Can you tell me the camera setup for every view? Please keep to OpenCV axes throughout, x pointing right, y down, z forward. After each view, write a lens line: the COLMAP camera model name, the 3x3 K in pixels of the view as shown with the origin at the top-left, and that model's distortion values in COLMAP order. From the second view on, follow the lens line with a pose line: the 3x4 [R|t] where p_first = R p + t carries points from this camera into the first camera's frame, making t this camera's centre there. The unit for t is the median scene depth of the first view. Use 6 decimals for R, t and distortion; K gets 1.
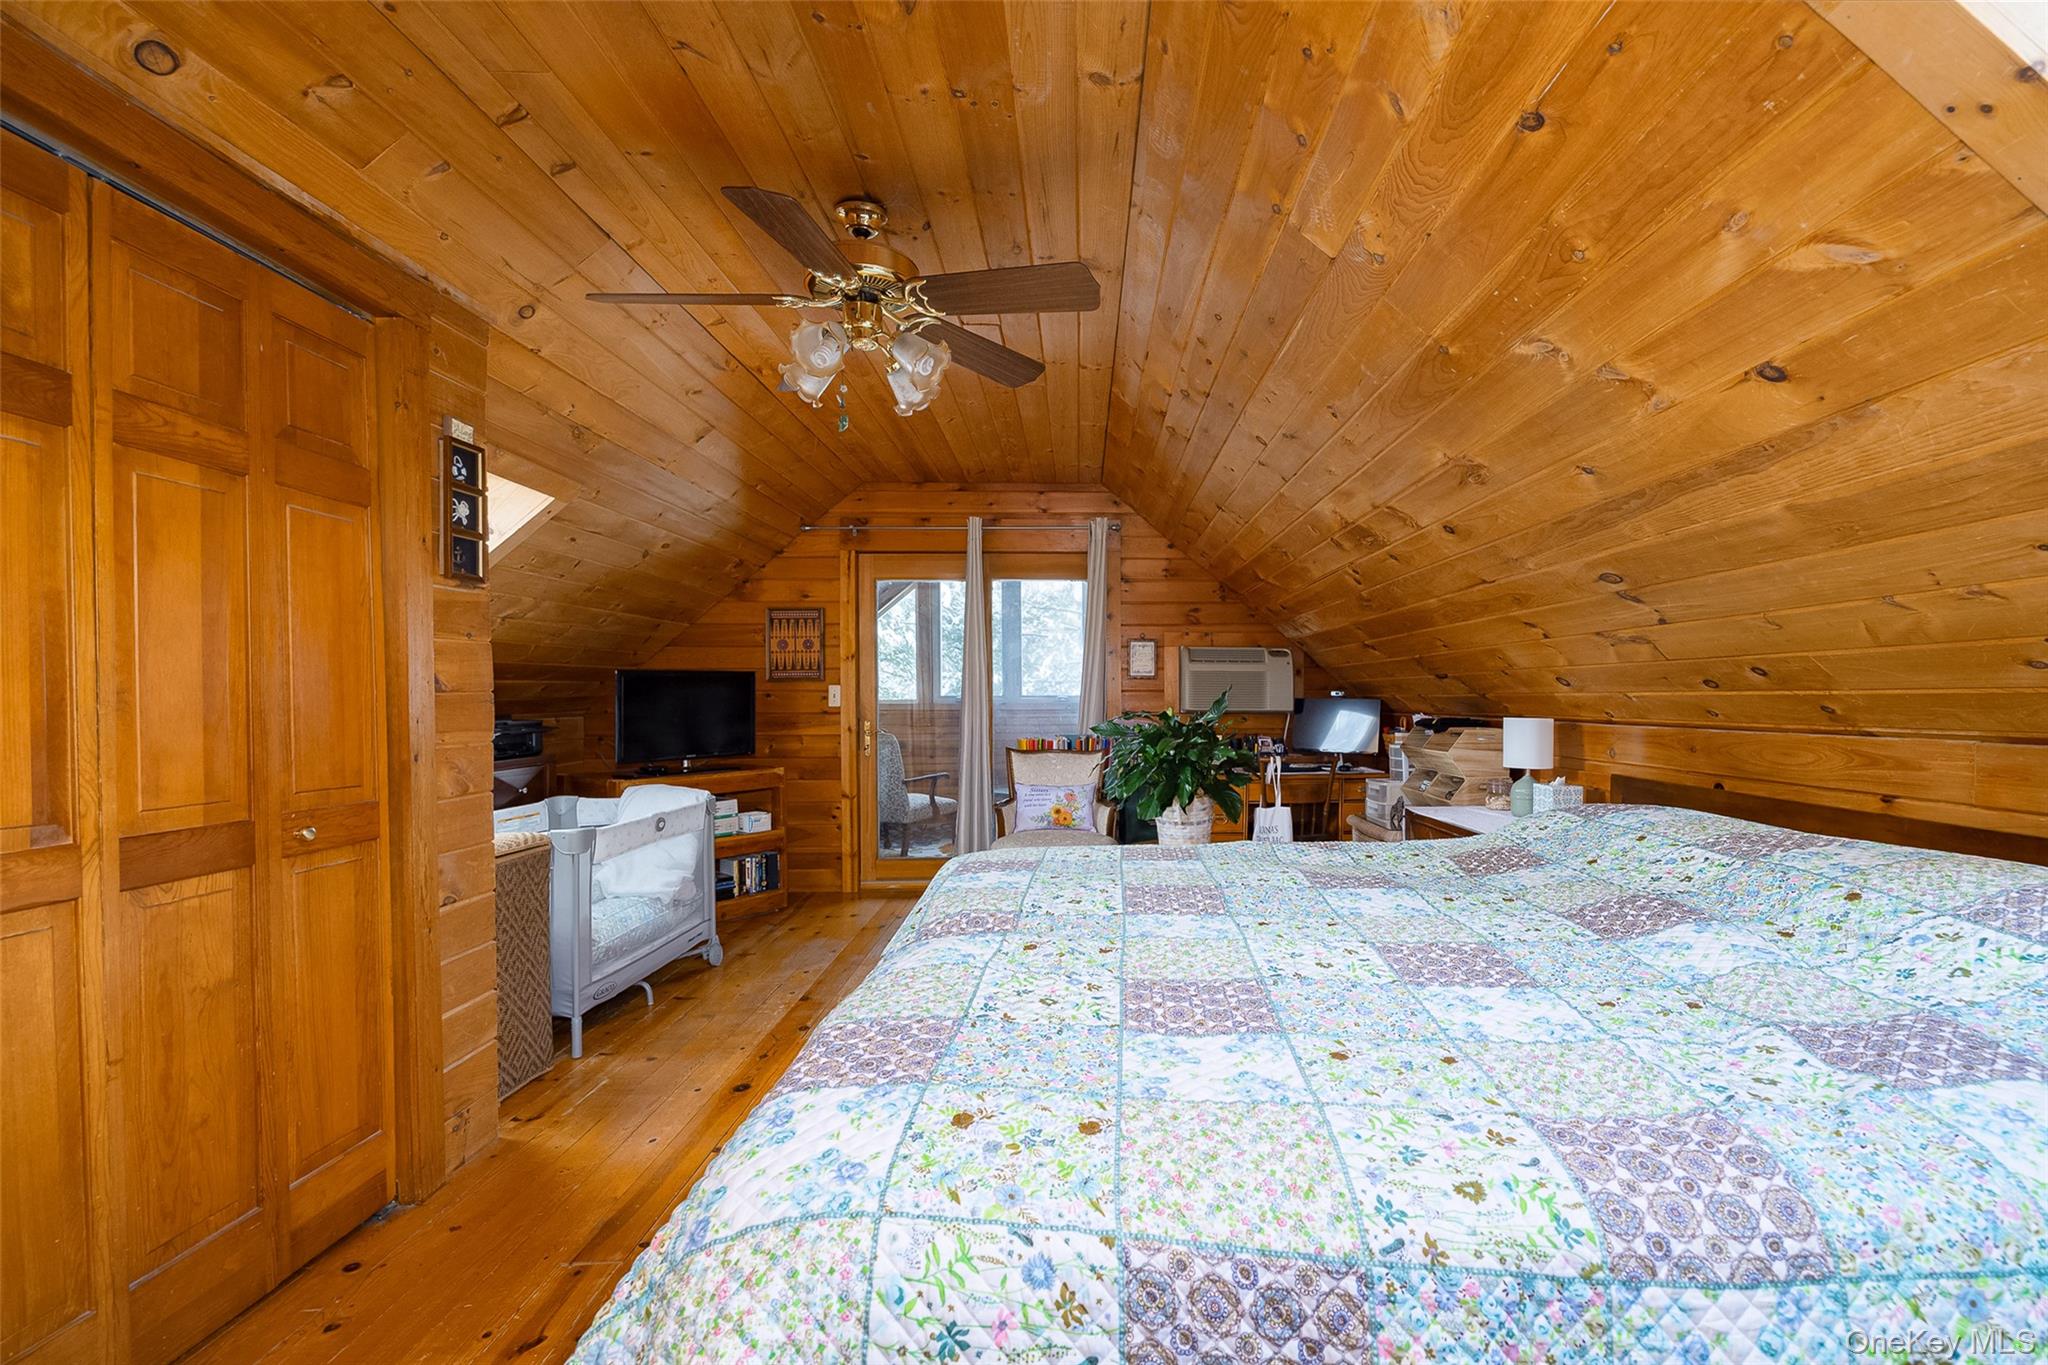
lens RADIAL K [[885.3, 0, 1023.9], [0, 885.3, 693.8], [0, 0, 1]] dist [-0.008692, 0.000109]
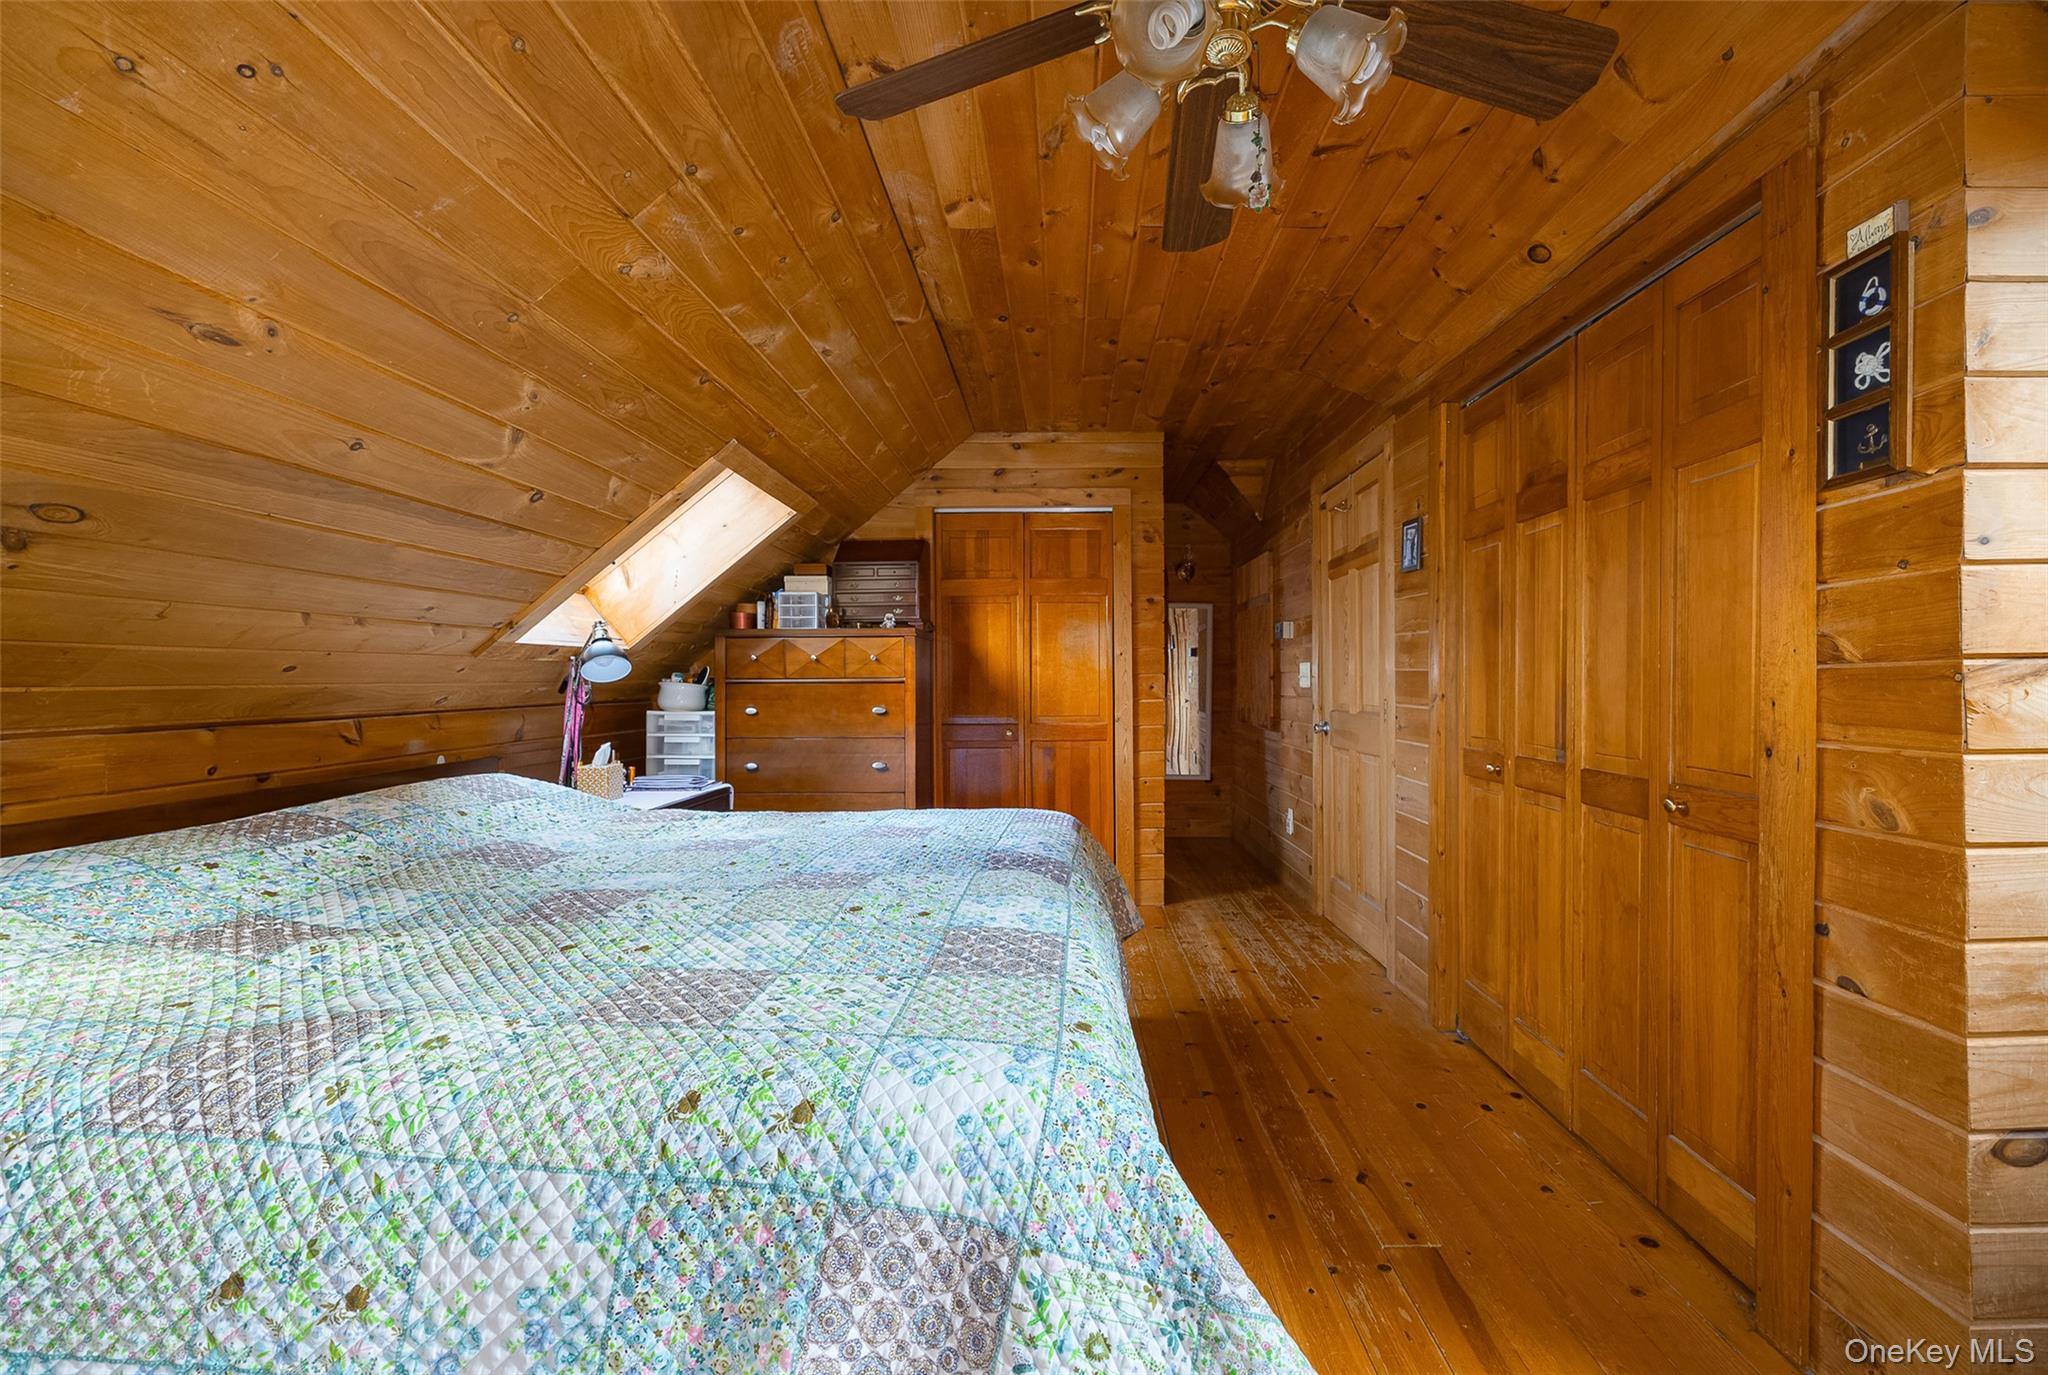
lens RADIAL K [[806.6, 0, 1025.4], [0, 806.6, 691.4], [0, 0, 1]] dist [0.000129, 0.000014]
pose [[-0.999705, 0.014162, -0.019724, -0.046783], [0.013969, 0.999854, 0.009882, 0.006170], [0.019861, 0.009604, -0.999757, 1.895938]]
